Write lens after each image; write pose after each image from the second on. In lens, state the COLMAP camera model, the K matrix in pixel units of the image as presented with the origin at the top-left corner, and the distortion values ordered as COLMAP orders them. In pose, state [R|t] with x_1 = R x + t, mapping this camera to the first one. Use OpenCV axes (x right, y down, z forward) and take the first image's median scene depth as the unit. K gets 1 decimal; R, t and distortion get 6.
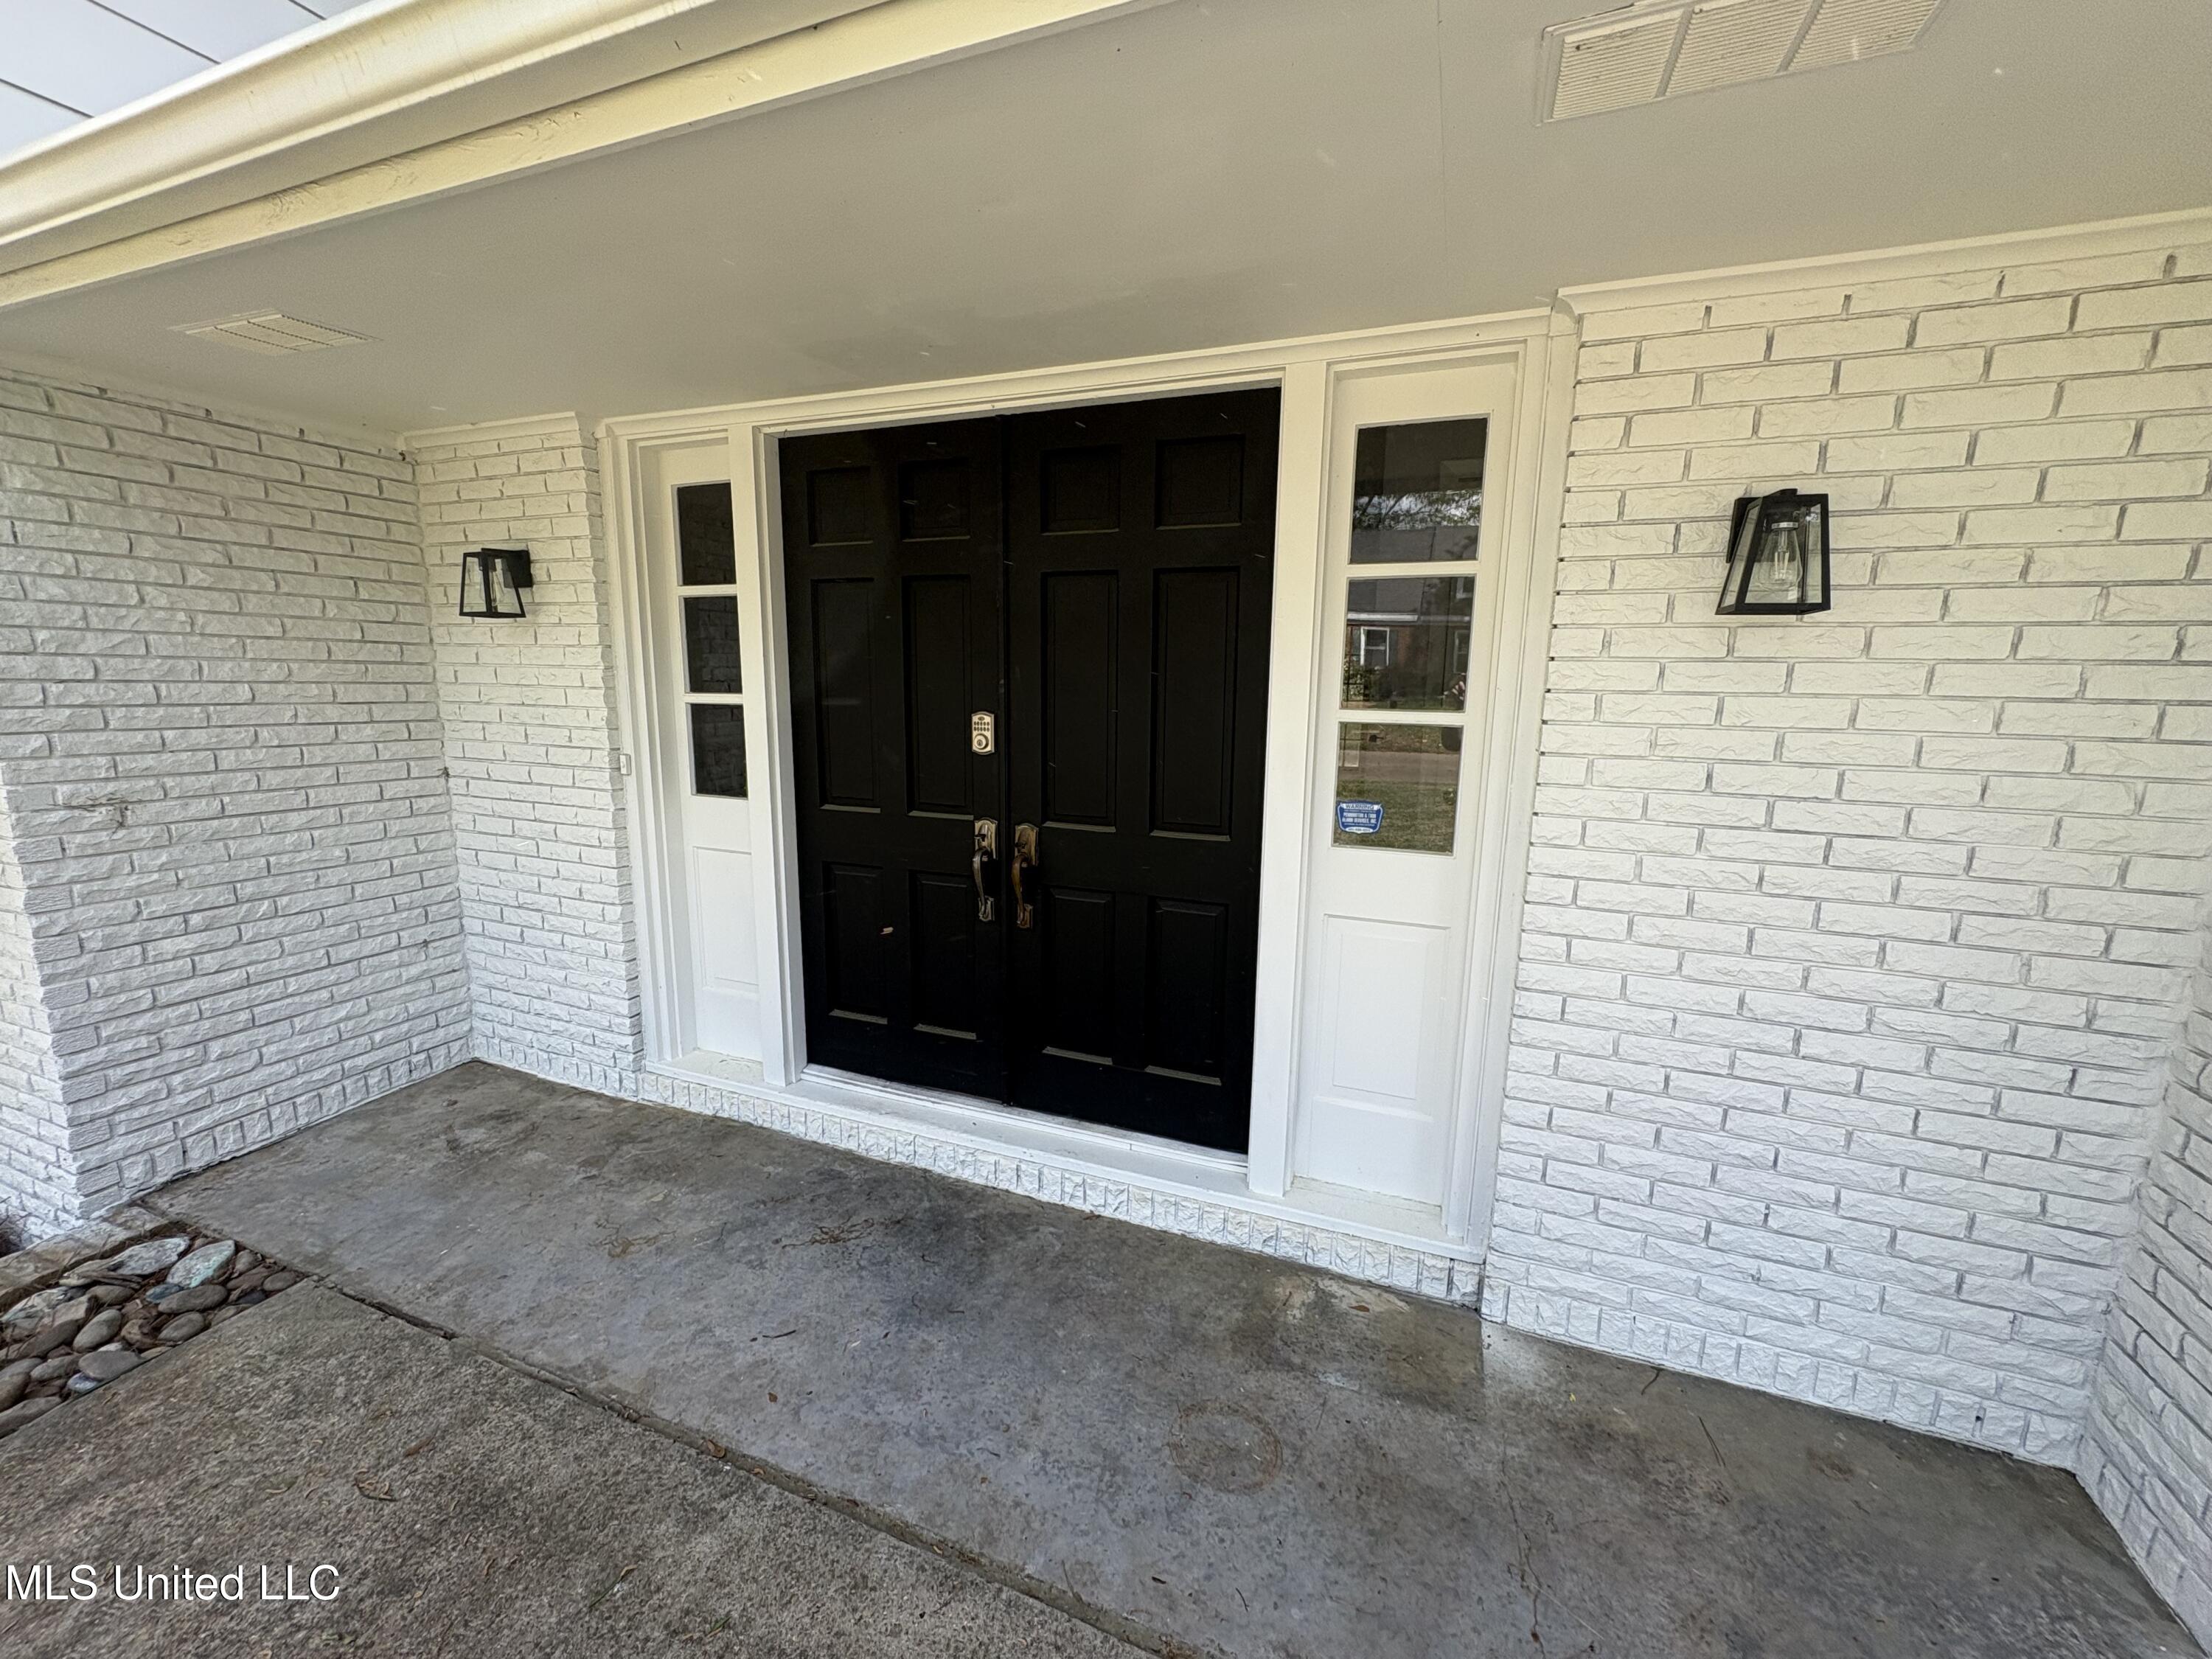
lens RADIAL K [[898.3, 0, 1092.9], [0, 898.3, 829.0], [0, 0, 1]] dist [-0.007478, 0.000840]
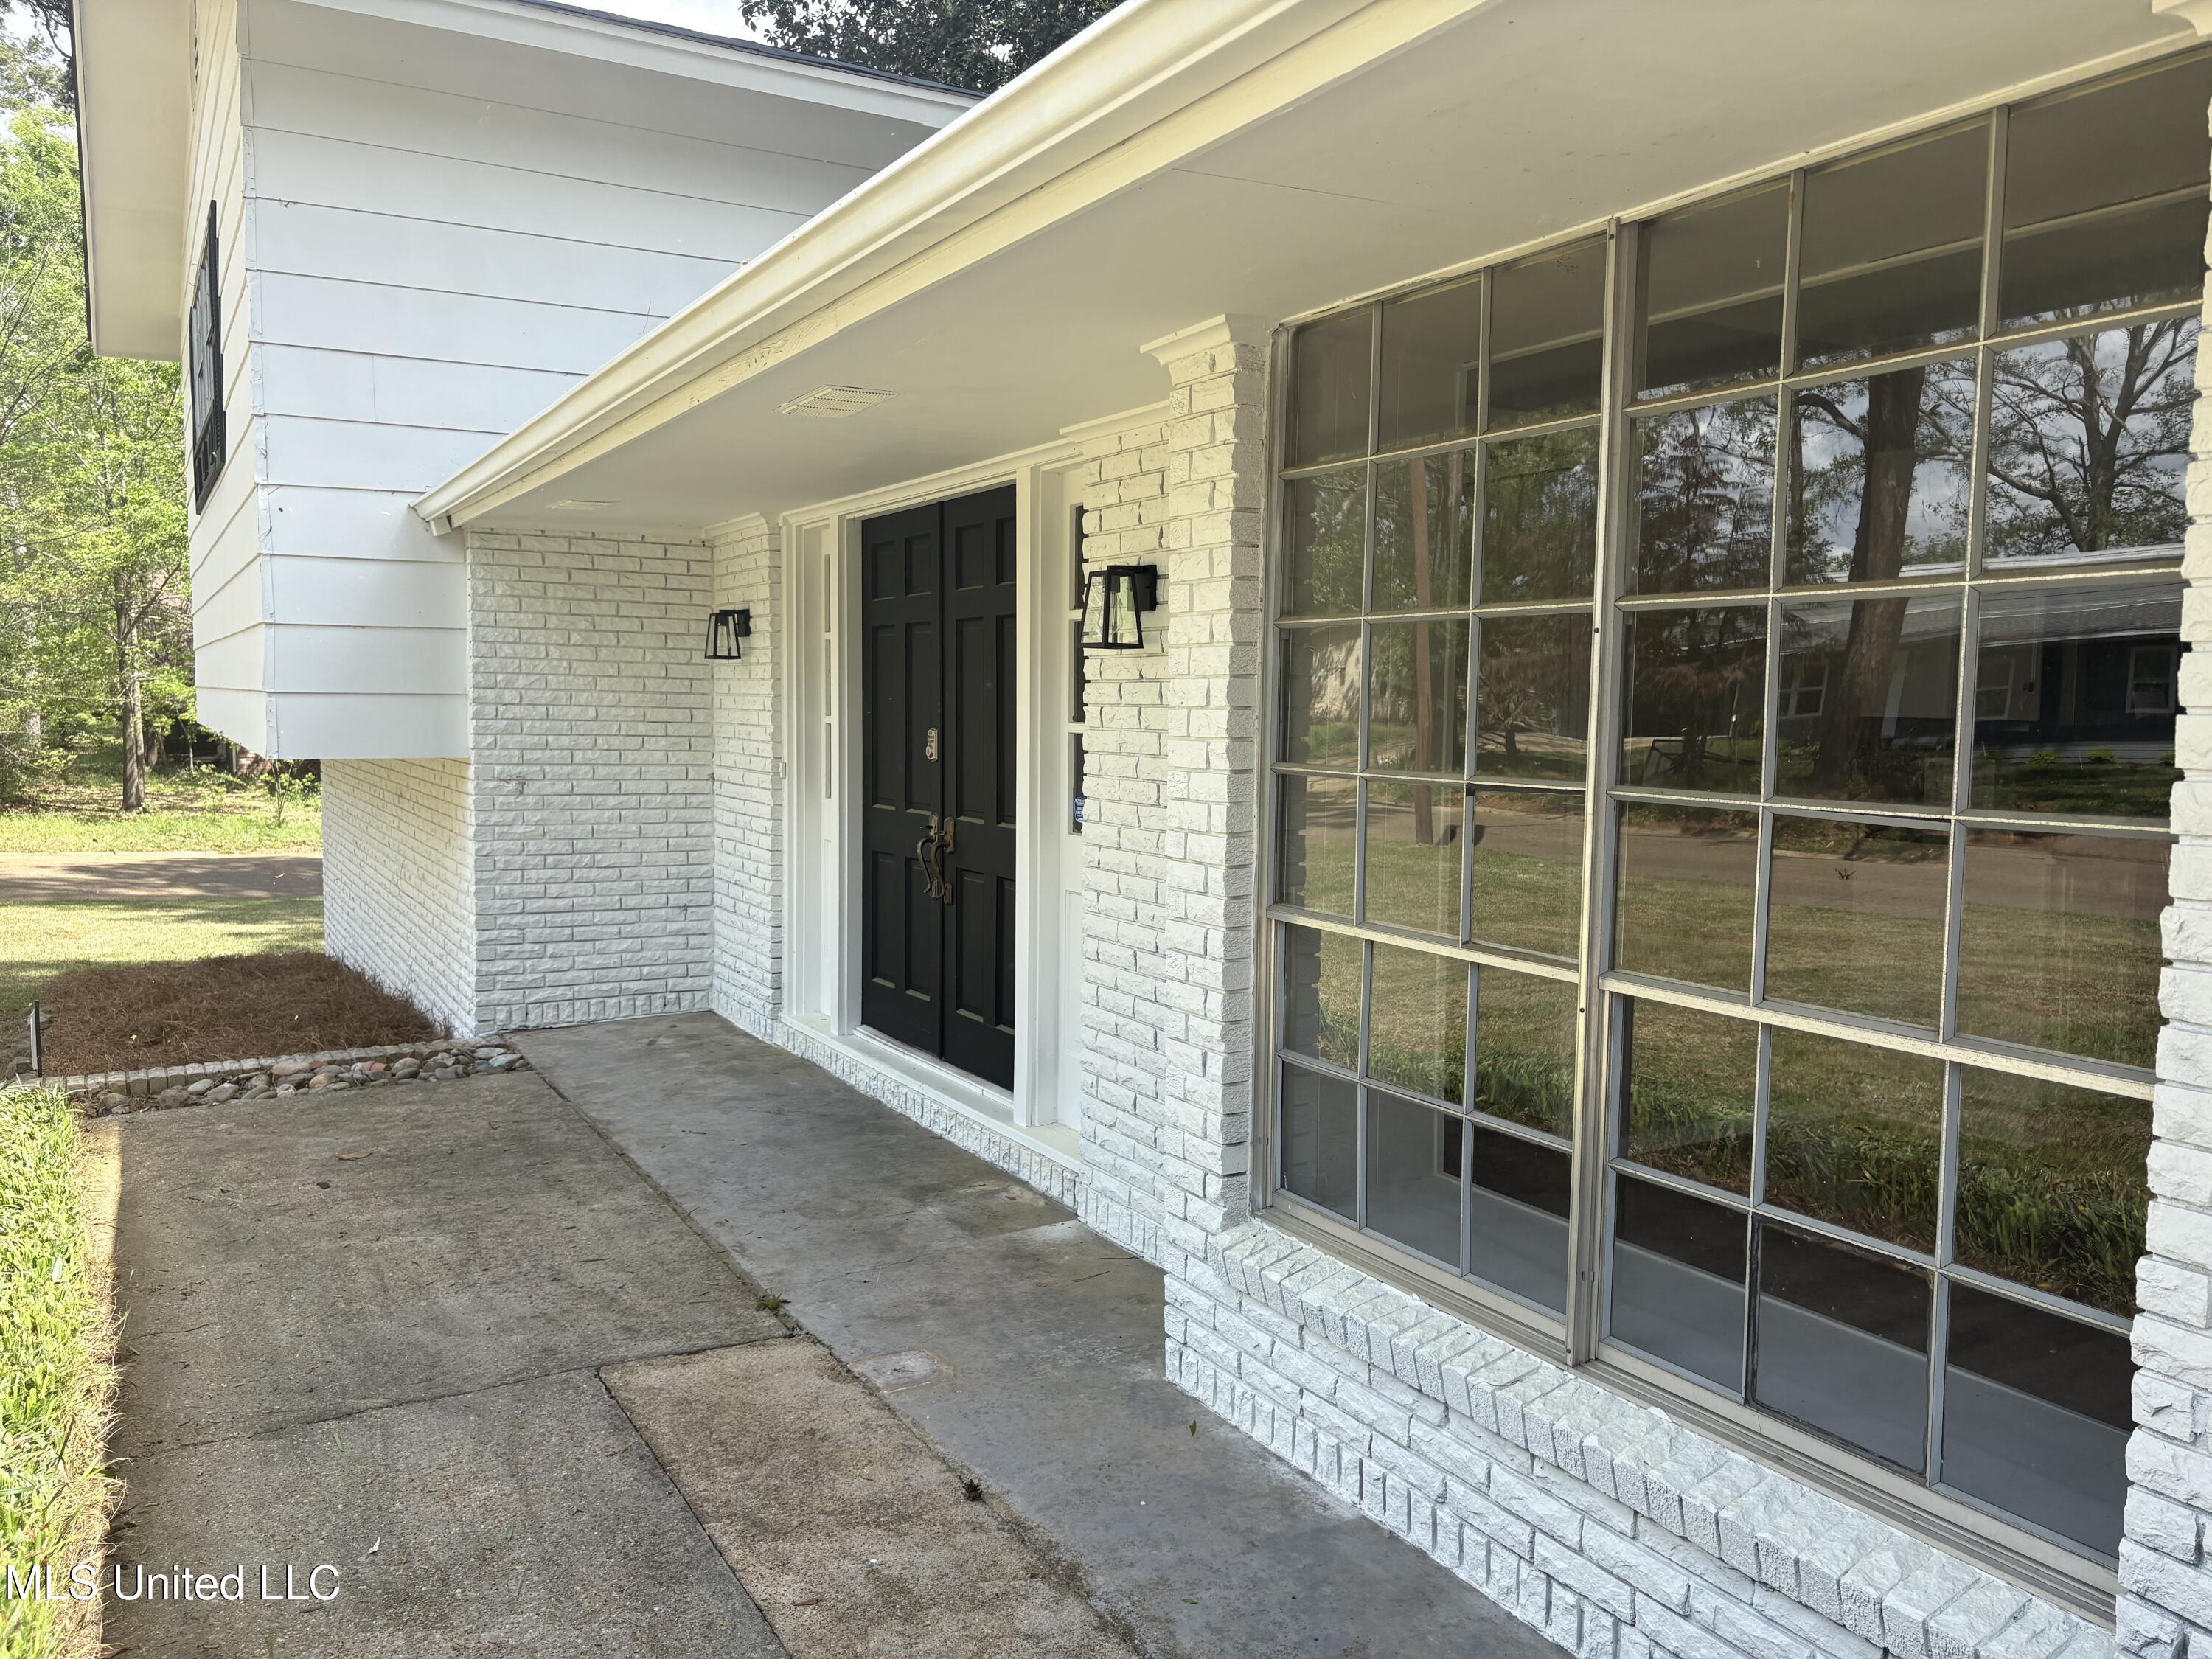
lens RADIAL K [[1640.8, 0, 1113.8], [0, 1640.8, 850.5], [0, 0, 1]] dist [-0.069146, -0.009498]
pose [[0.792595, 0.050586, -0.607647, 1.373577], [-0.110480, 0.991972, -0.061526, 0.143429], [0.599657, 0.115898, 0.791821, -0.591526]]
